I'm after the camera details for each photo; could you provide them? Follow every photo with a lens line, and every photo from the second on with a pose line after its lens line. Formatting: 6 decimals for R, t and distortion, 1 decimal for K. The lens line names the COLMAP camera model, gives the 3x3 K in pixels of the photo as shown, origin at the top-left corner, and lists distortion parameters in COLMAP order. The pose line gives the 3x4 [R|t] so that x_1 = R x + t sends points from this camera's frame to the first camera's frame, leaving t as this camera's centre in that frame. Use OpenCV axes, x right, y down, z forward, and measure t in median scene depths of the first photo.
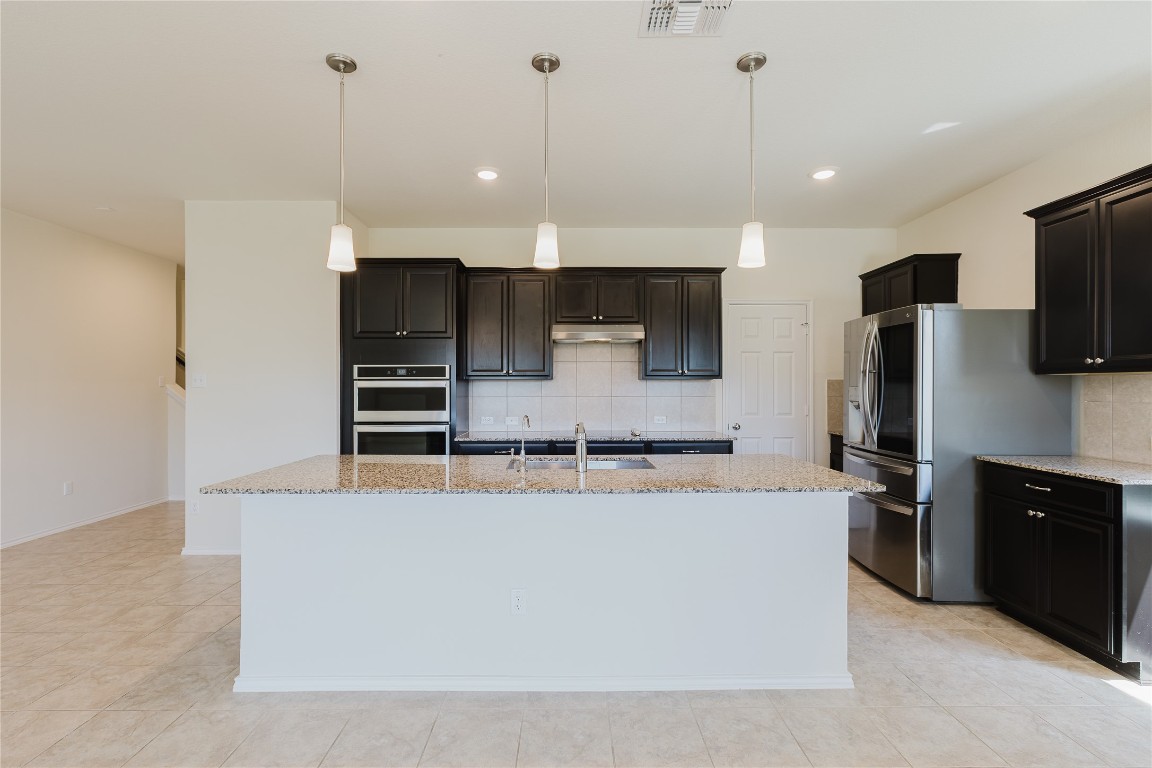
lens RADIAL K [[525.5, 0, 576.3], [0, 525.5, 389.3], [0, 0, 1]] dist [-0.001884, 0.000496]
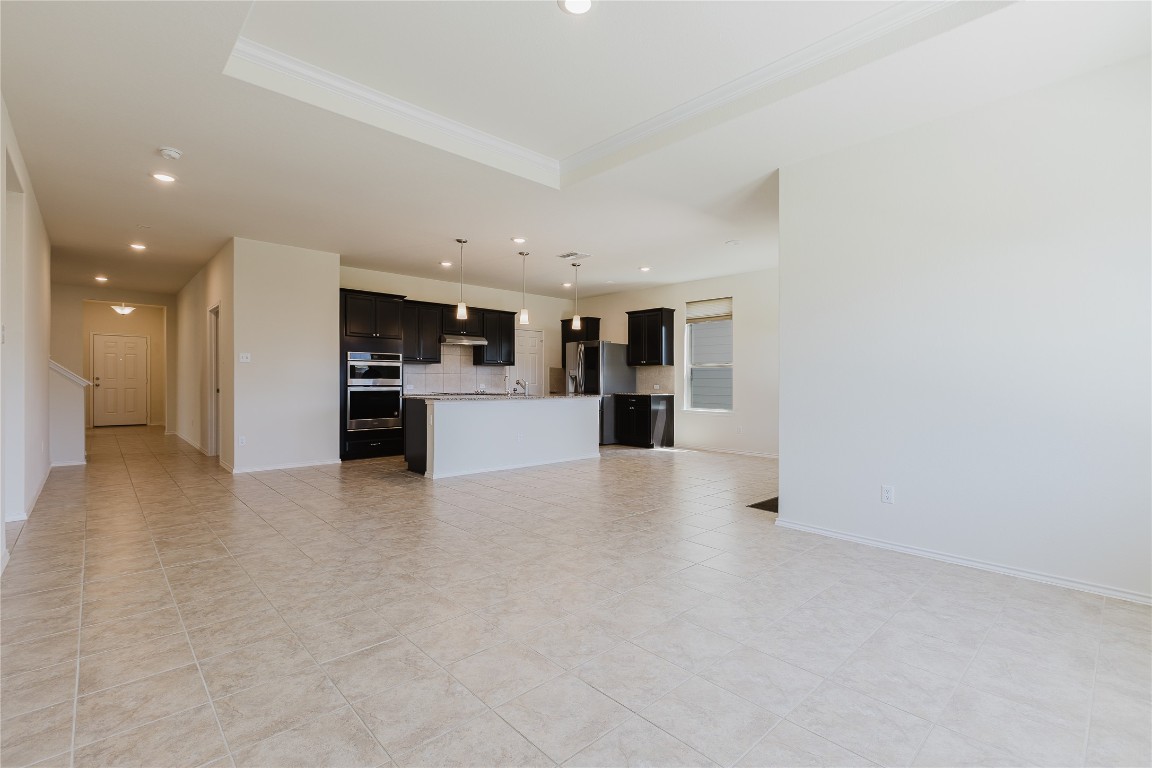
lens RADIAL K [[525.5, 0, 577.0], [0, 525.5, 382.4], [0, 0, 1]] dist [-0.001884, 0.000496]
pose [[0.733780, 0.002578, 0.679382, -1.040068], [-0.005433, 0.999983, 0.002073, 0.045341], [-0.679365, -0.005213, 0.733782, -0.763229]]
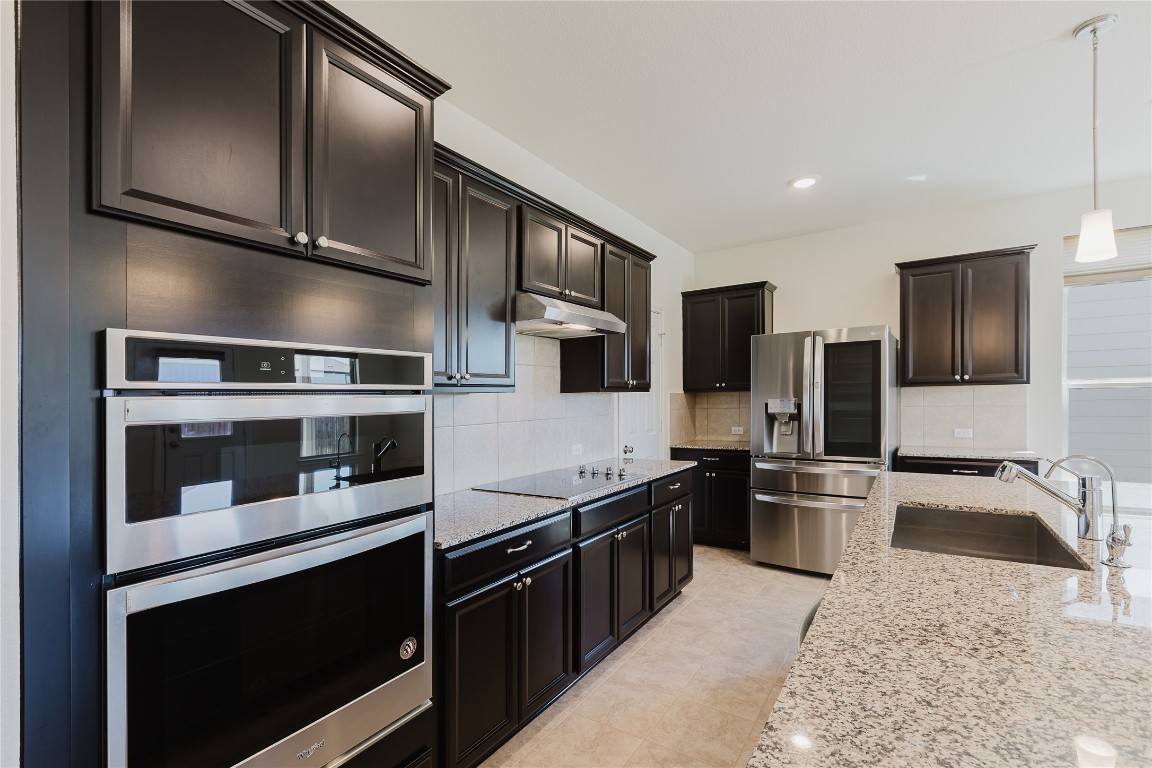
lens RADIAL K [[525.5, 0, 575.8], [0, 525.5, 384.1], [0, 0, 1]] dist [-0.001884, 0.000496]
pose [[0.547381, 0.011558, 0.836803, -0.504851], [0.017413, 0.999531, -0.025197, -0.012281], [-0.836702, 0.028364, 0.546923, 0.704114]]
